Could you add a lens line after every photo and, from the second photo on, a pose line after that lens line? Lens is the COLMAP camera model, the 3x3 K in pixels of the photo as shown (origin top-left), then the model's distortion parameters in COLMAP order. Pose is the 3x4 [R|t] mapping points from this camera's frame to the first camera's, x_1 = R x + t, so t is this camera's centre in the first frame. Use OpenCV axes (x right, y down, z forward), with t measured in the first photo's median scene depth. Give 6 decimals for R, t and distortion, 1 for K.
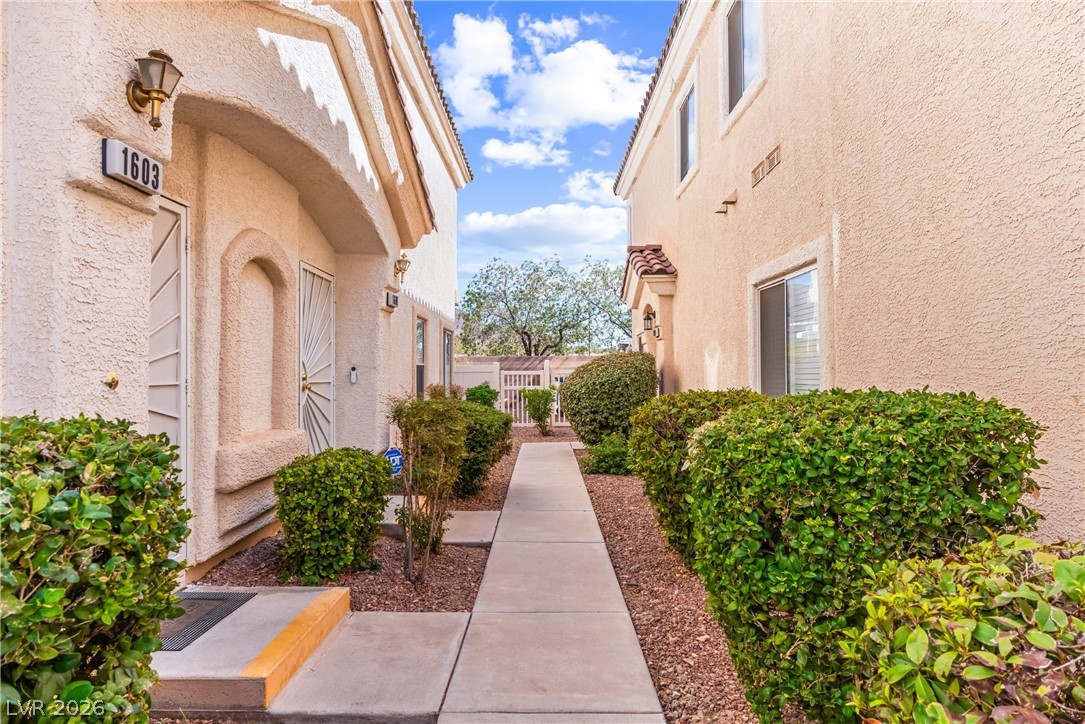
lens RADIAL K [[660.2, 0, 542.2], [0, 660.2, 363.4], [0, 0, 1]] dist [-0.003329, -0.000215]
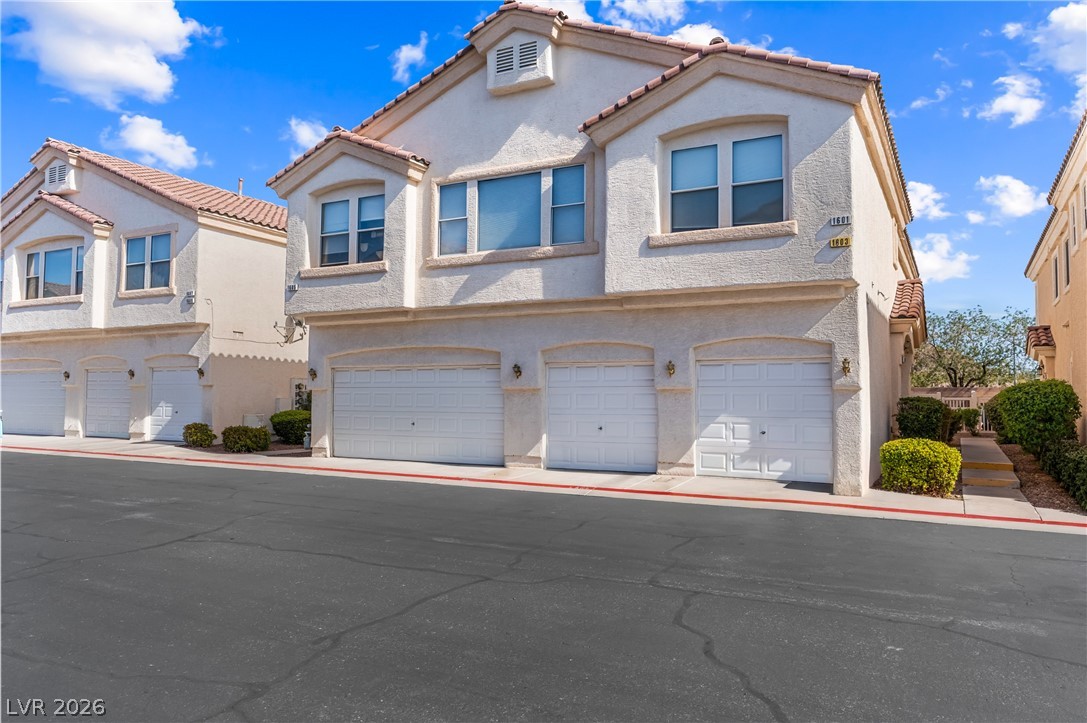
lens RADIAL K [[773.0, 0, 542.7], [0, 773.0, 358.2], [0, 0, 1]] dist [0.003703, 0.001190]
pose [[0.882384, -0.015017, -0.470290, -0.037402], [-0.005583, 0.999086, -0.042377, 0.001023], [0.470497, 0.040018, 0.881494, -1.269478]]
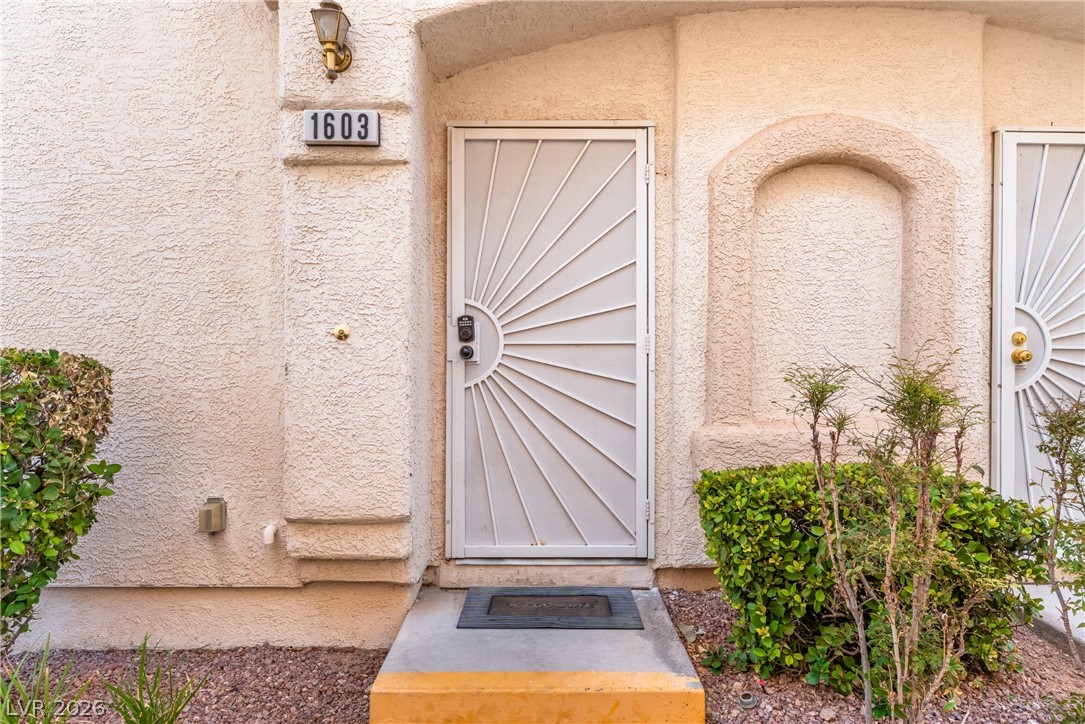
lens RADIAL K [[660.2, 0, 542.6], [0, 660.2, 360.6], [0, 0, 1]] dist [-0.003329, -0.000215]
pose [[0.015444, 0.004204, -0.999872, 0.424317], [0.013198, 0.999903, 0.004408, 0.070632], [0.999794, -0.013264, 0.015387, 1.286280]]
